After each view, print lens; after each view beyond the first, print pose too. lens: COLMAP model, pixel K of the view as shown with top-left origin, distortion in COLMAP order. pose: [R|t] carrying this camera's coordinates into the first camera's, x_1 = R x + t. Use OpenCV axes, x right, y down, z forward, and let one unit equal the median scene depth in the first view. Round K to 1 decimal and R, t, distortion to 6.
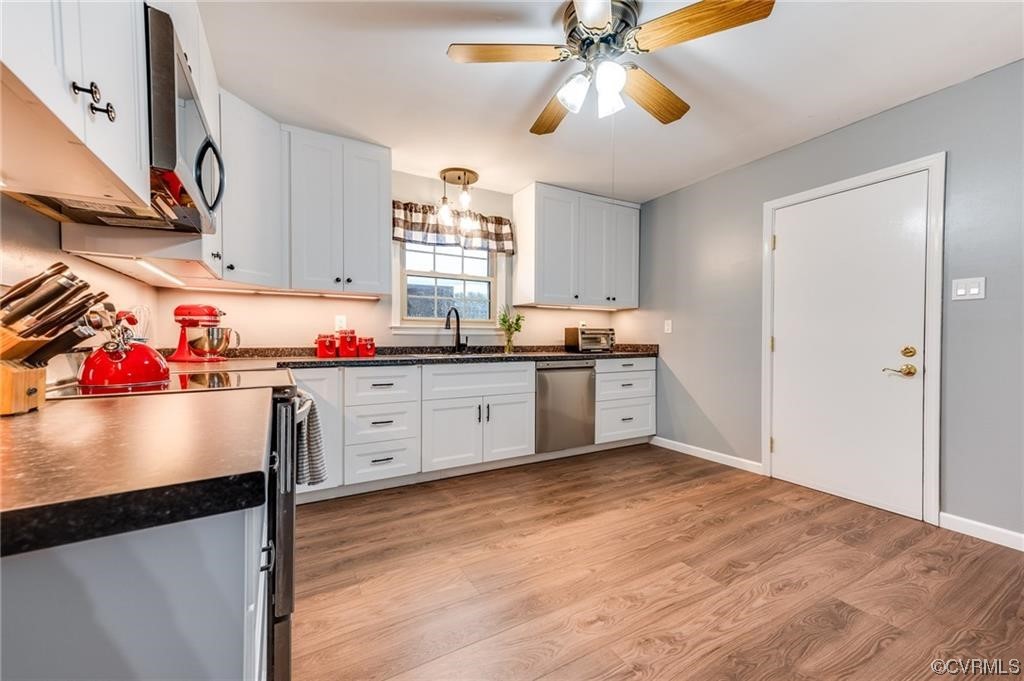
lens RADIAL K [[413.4, 0, 497.0], [0, 413.4, 341.8], [0, 0, 1]] dist [0.020763, 0.000948]
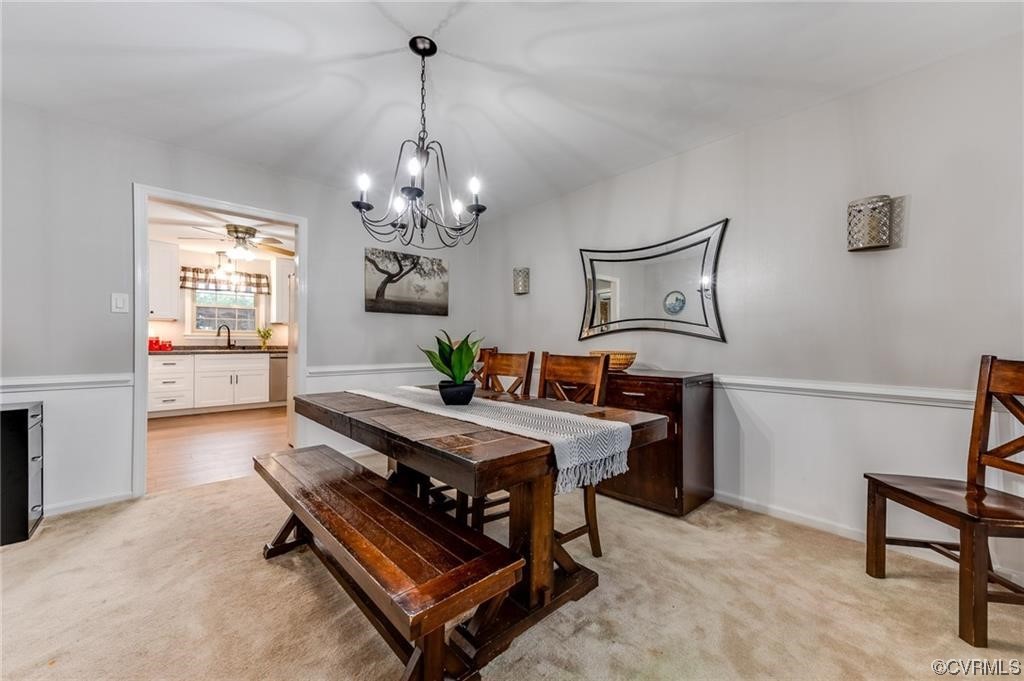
lens RADIAL K [[413.4, 0, 494.5], [0, 413.4, 342.9], [0, 0, 1]] dist [0.020763, 0.000948]
pose [[0.977593, 0.001041, 0.210501, 0.712114], [-0.000342, 0.999994, -0.003355, 0.004577], [-0.210503, 0.003208, 0.977588, -1.124461]]
